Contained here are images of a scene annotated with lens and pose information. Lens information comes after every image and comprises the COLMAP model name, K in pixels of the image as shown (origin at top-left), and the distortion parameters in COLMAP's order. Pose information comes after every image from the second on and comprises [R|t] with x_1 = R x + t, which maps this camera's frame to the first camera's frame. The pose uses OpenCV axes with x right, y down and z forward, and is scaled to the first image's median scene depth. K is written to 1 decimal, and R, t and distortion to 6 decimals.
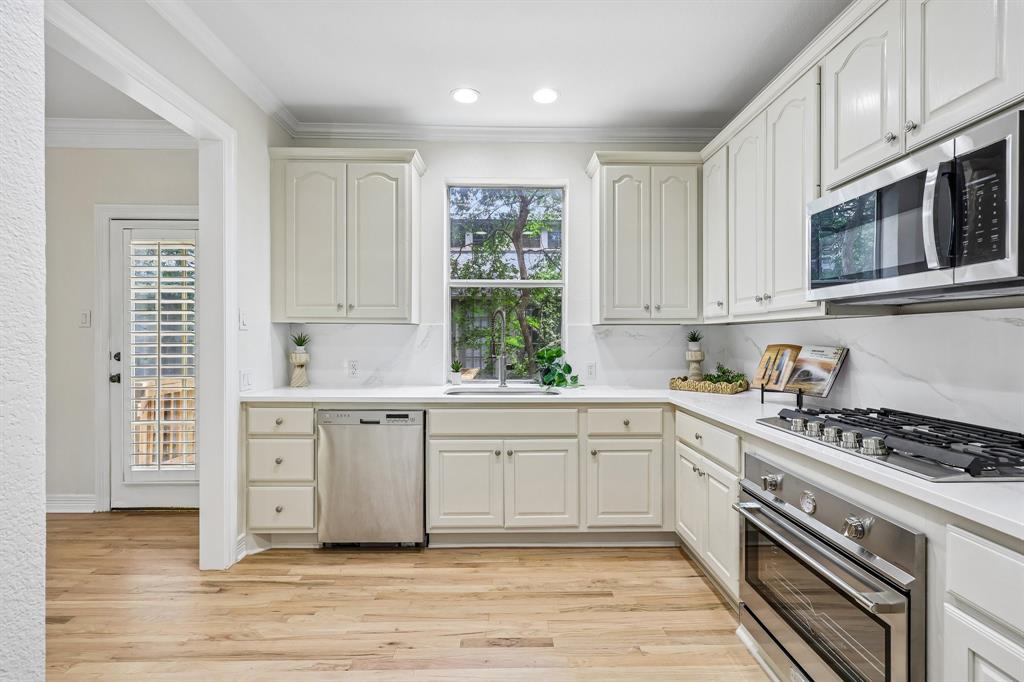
lens RADIAL K [[424.6, 0, 512.0], [0, 424.6, 341.0], [0, 0, 1]] dist [-0.000082, -0.000026]
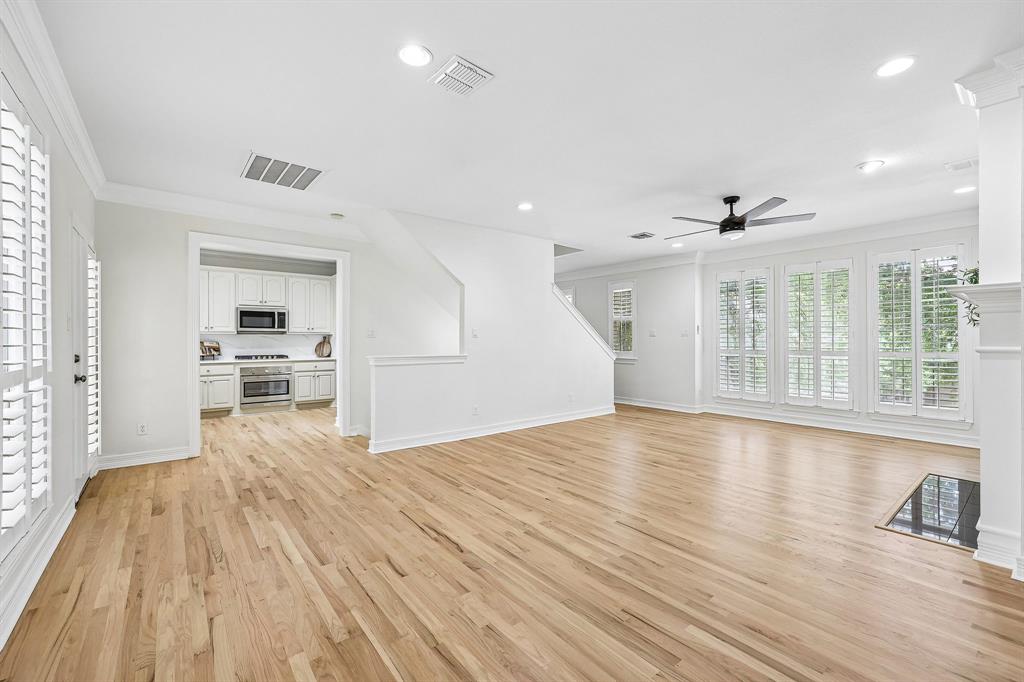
lens RADIAL K [[424.3, 0, 516.2], [0, 424.3, 338.2], [0, 0, 1]] dist [0.000547, -0.000043]
pose [[-0.608334, -0.001615, 0.793679, -2.867911], [0.001764, 0.999993, 0.003387, -0.015789], [-0.793679, 0.003460, -0.608327, 0.921253]]
